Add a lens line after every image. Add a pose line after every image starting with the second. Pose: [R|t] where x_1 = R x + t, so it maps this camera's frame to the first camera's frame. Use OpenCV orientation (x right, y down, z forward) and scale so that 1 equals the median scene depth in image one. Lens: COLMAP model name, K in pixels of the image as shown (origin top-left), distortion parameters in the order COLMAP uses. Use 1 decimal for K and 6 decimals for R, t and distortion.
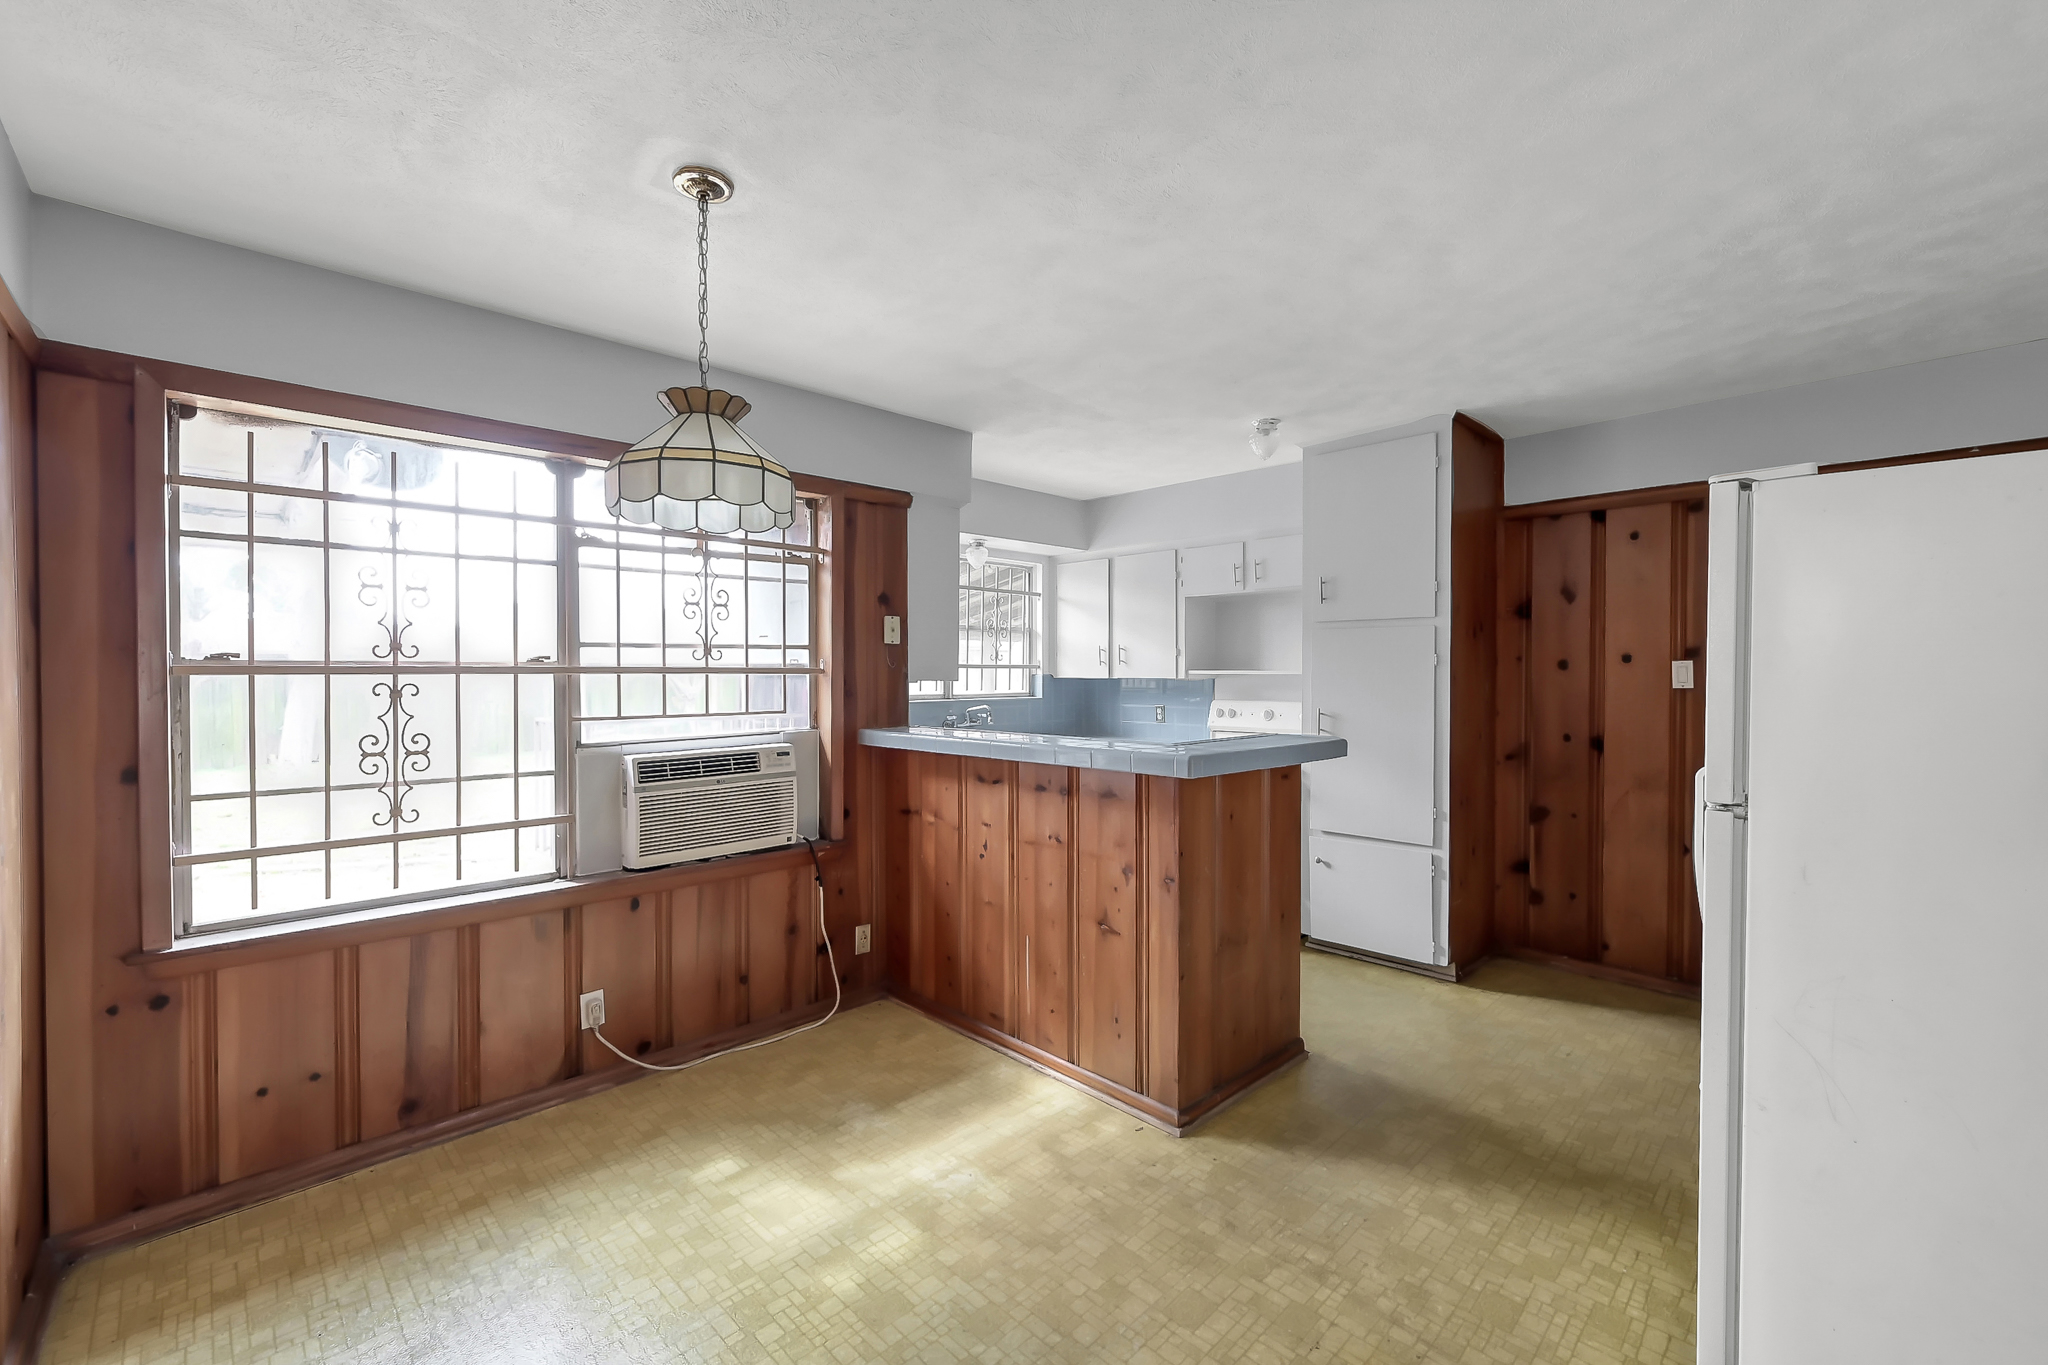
lens RADIAL K [[842.3, 0, 1012.2], [0, 842.3, 679.6], [0, 0, 1]] dist [0.002360, 0.000258]
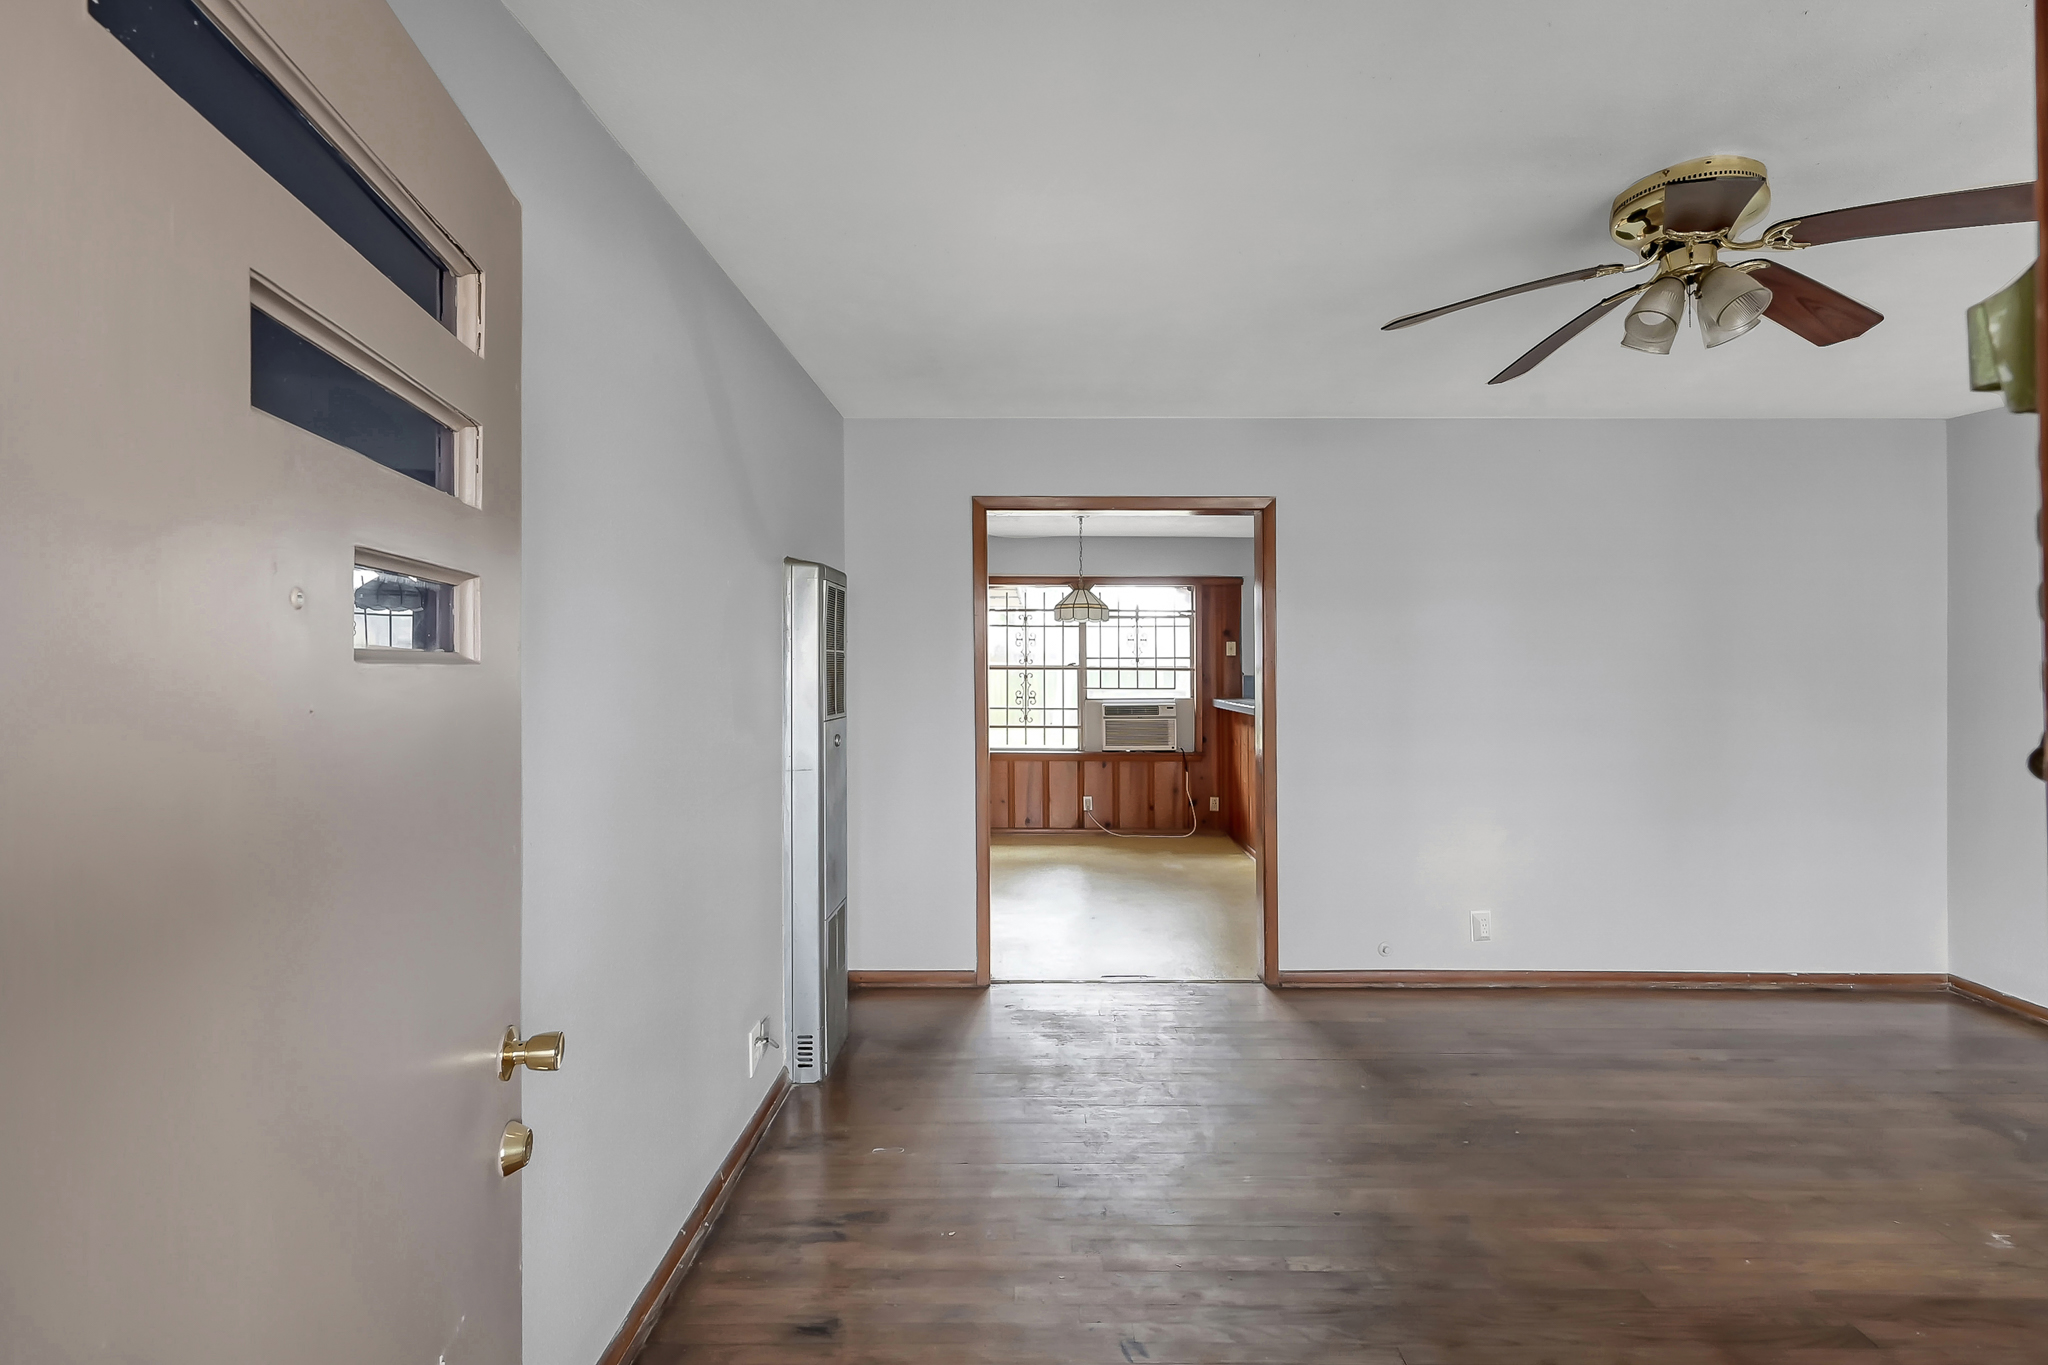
lens RADIAL K [[921.8, 0, 1023.0], [0, 921.8, 659.4], [0, 0, 1]] dist [0.000284, 0.000032]
pose [[0.725024, -0.002356, -0.688720, 1.184888], [-0.010203, 0.999848, -0.014161, 0.002164], [0.688648, 0.017294, 0.724889, -1.066775]]
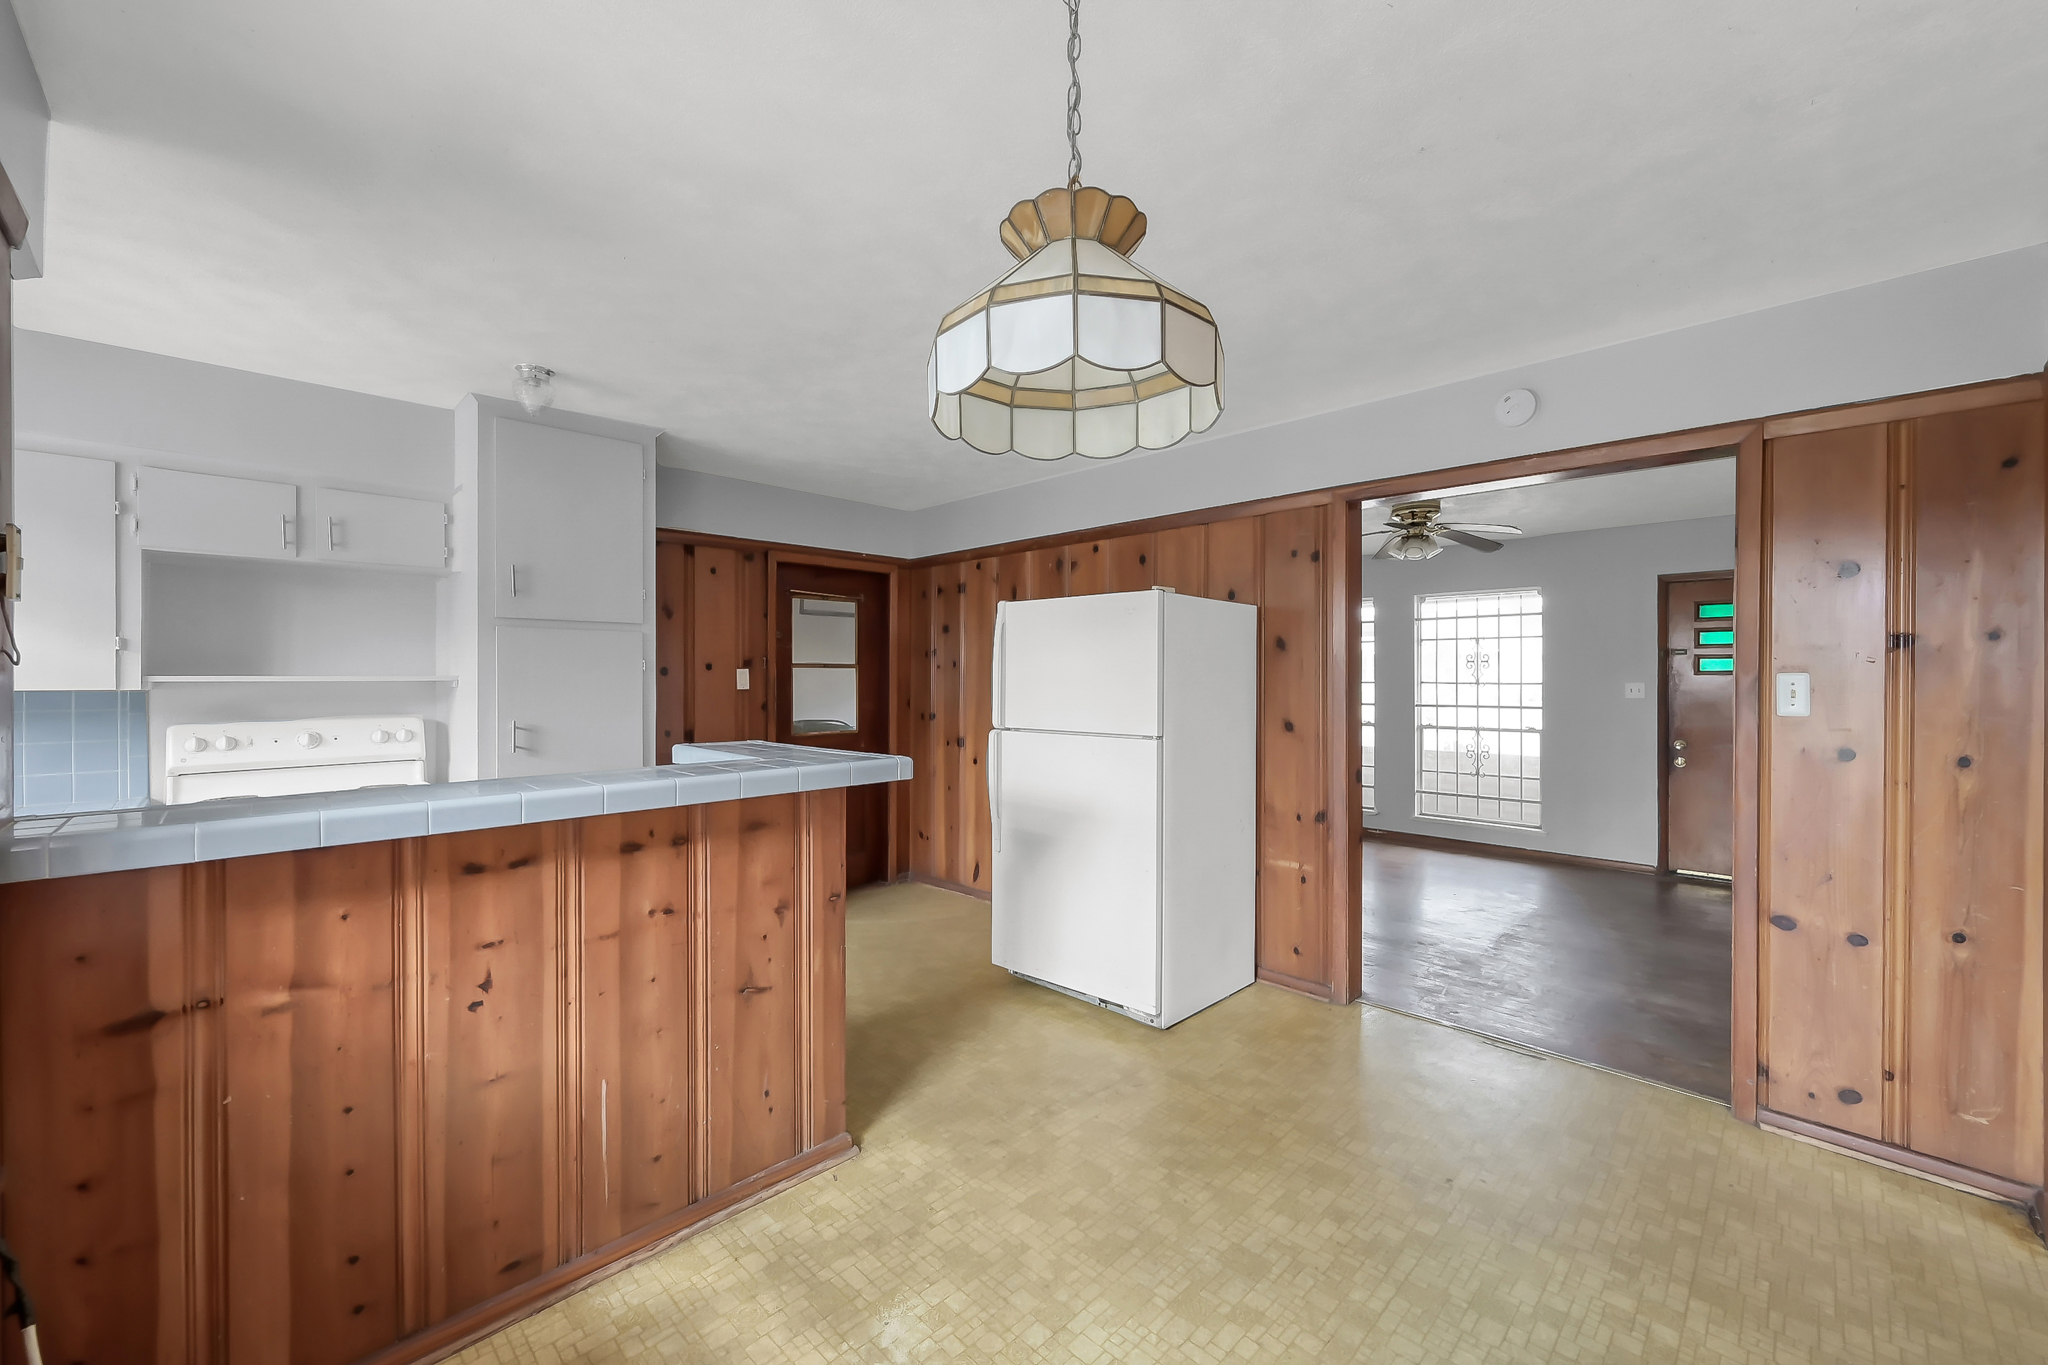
lens RADIAL K [[811.3, 0, 1026.8], [0, 811.3, 680.5], [0, 0, 1]] dist [0.000094, 0.000011]
pose [[-0.019544, -0.005269, 0.999795, -0.616476], [0.012092, 0.999912, 0.005506, -0.005575], [-0.999736, 0.012197, -0.019479, 0.679482]]
